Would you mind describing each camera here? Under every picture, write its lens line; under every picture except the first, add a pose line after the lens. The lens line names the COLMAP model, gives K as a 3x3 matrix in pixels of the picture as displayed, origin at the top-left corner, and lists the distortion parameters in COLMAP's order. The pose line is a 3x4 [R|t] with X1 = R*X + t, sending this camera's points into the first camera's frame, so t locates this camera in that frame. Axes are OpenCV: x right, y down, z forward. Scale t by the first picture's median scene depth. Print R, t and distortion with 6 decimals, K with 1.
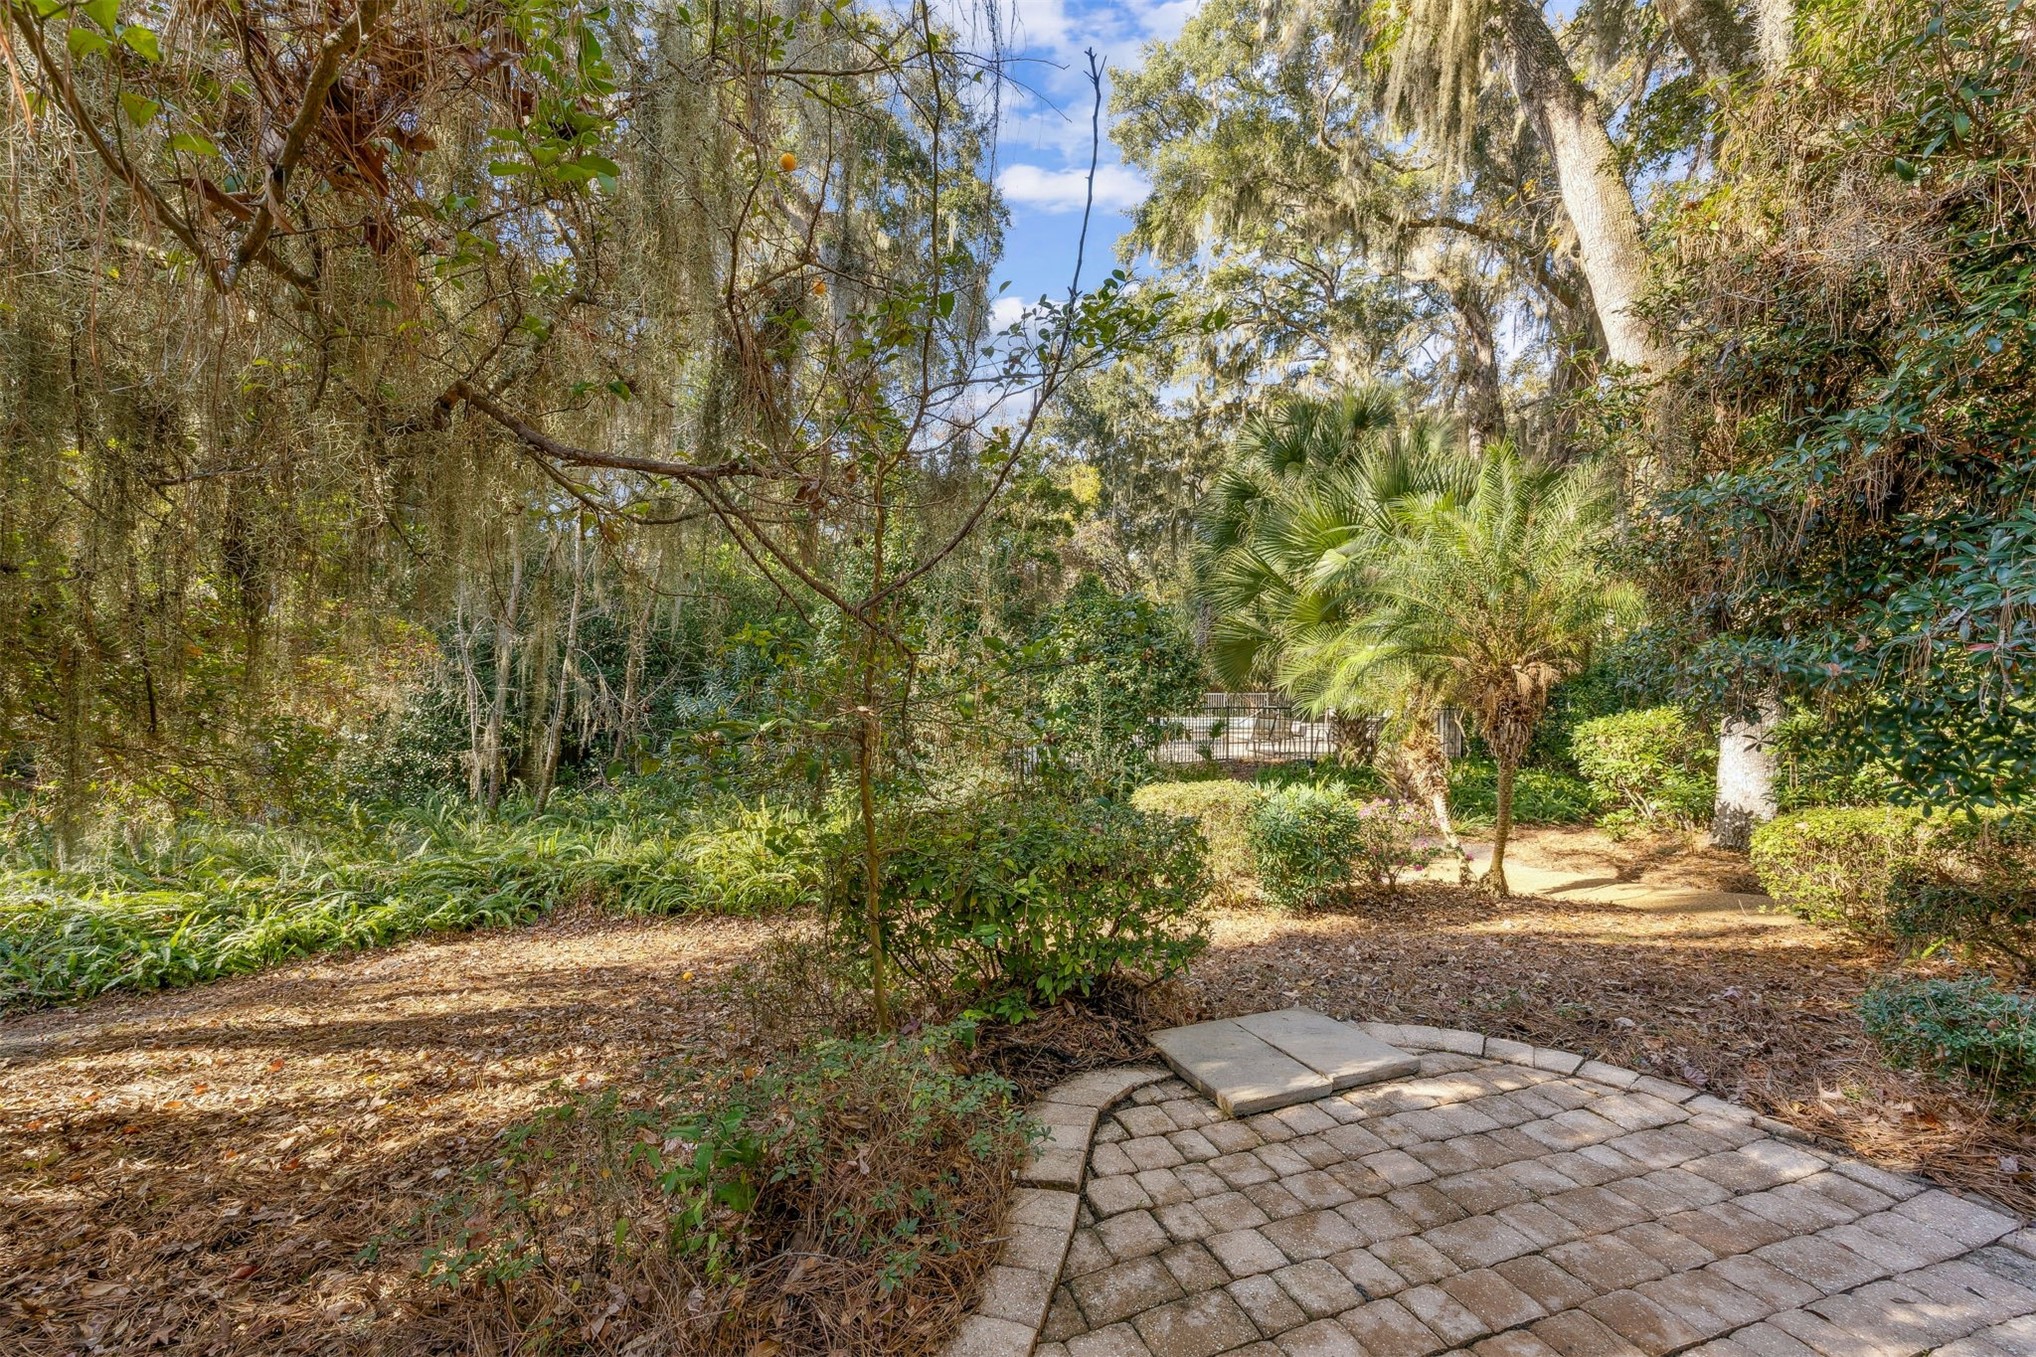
lens RADIAL K [[823.8, 0, 1024.3], [0, 823.8, 709.0], [0, 0, 1]] dist [-0.001694, -0.000036]
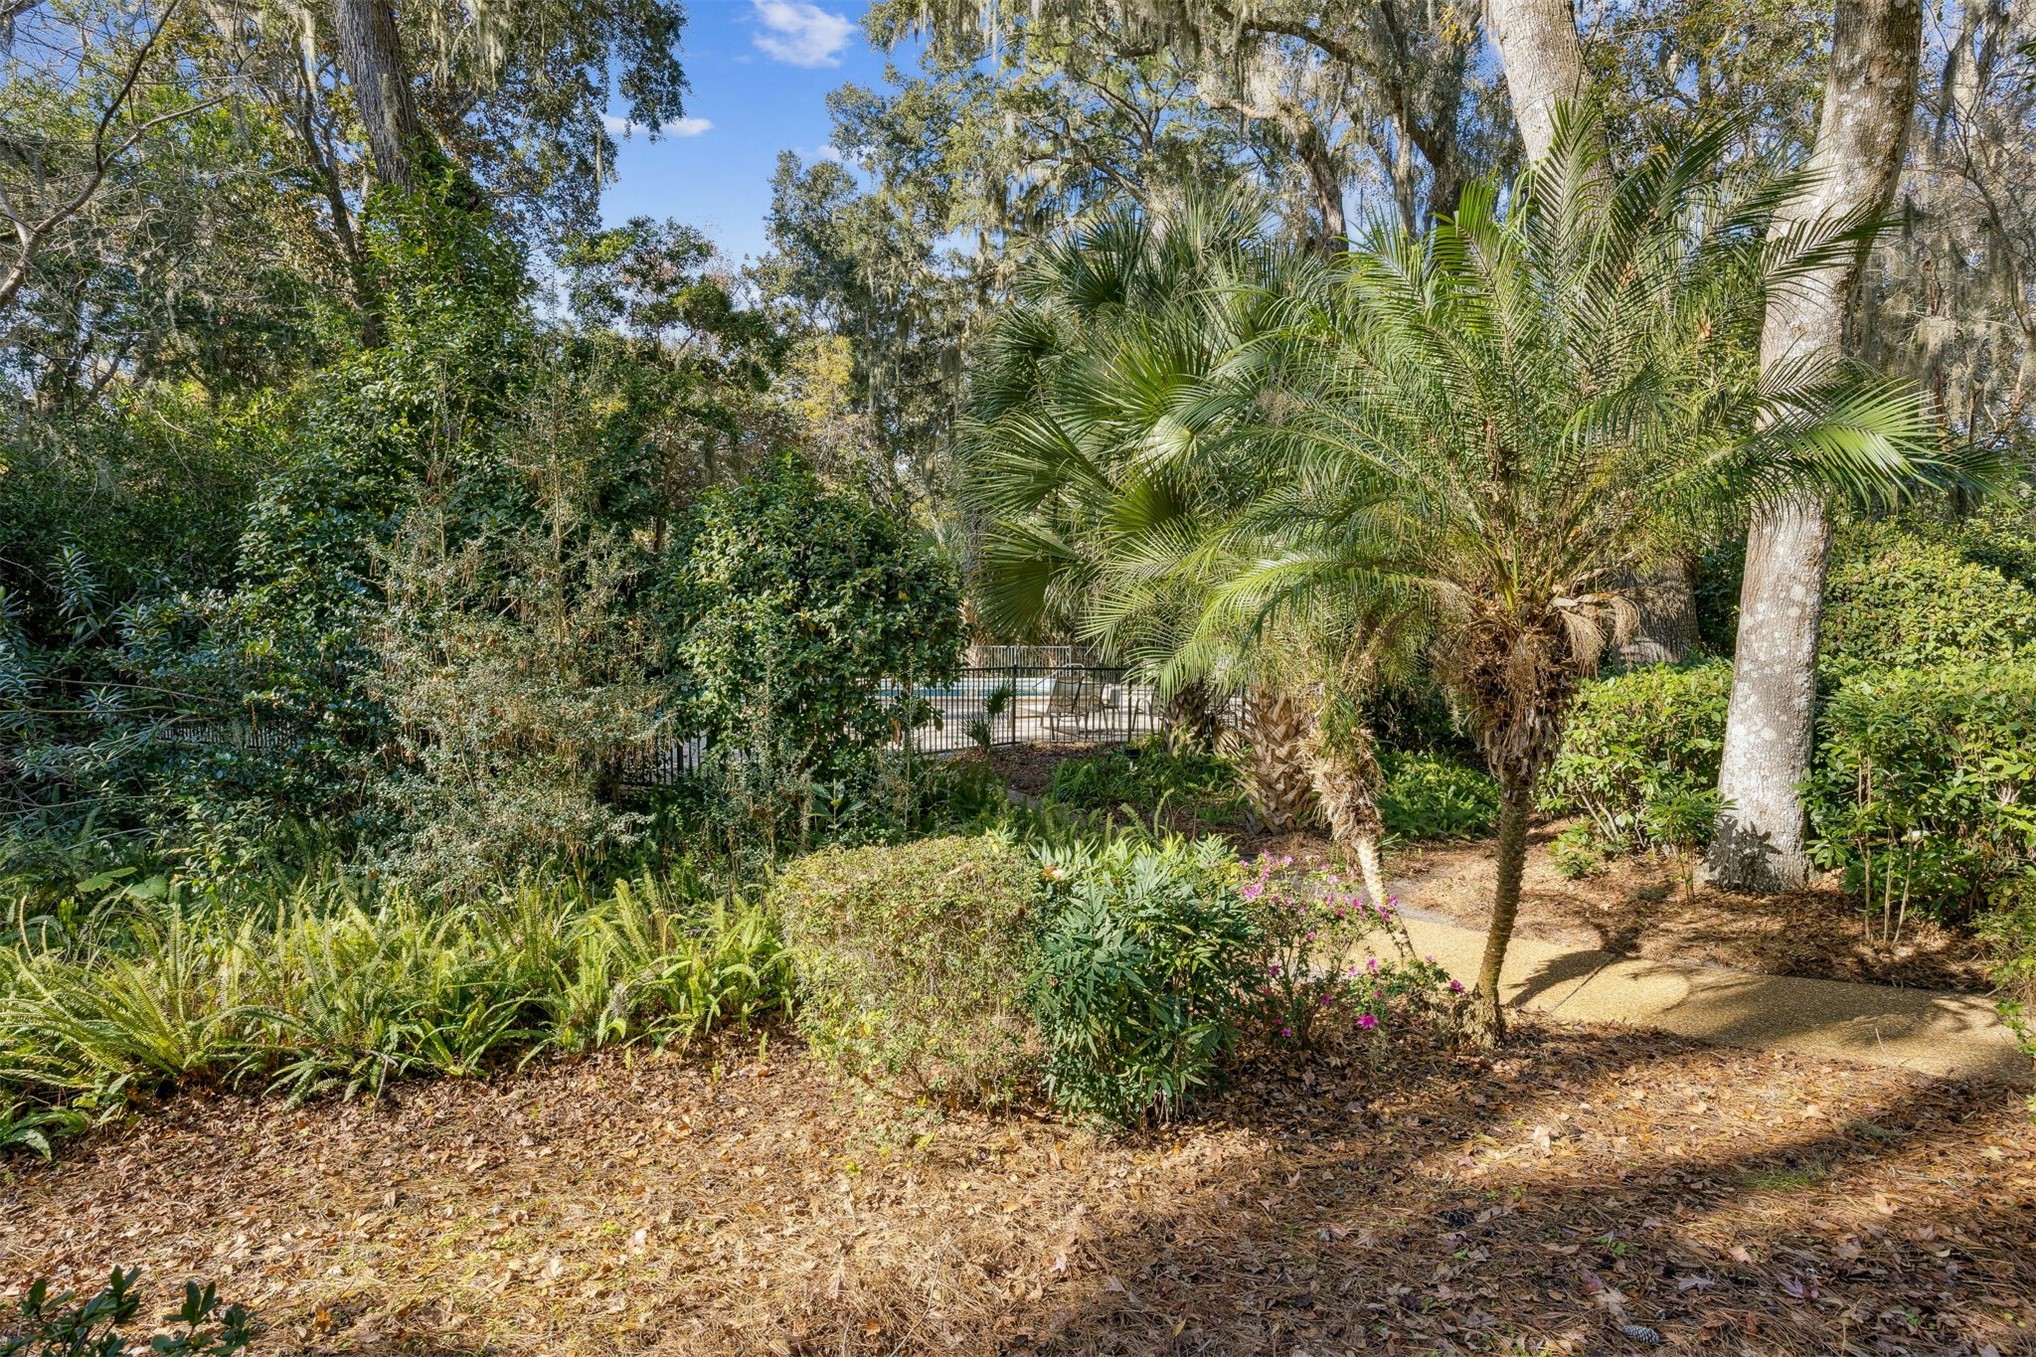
lens RADIAL K [[1070.5, 0, 1015.6], [0, 1070.5, 652.4], [0, 0, 1]] dist [-0.010515, -0.000570]
pose [[0.972189, 0.006312, 0.234112, 0.034640], [-0.003676, 0.999925, -0.011695, -0.003534], [-0.234168, 0.010509, 0.972139, 0.115980]]
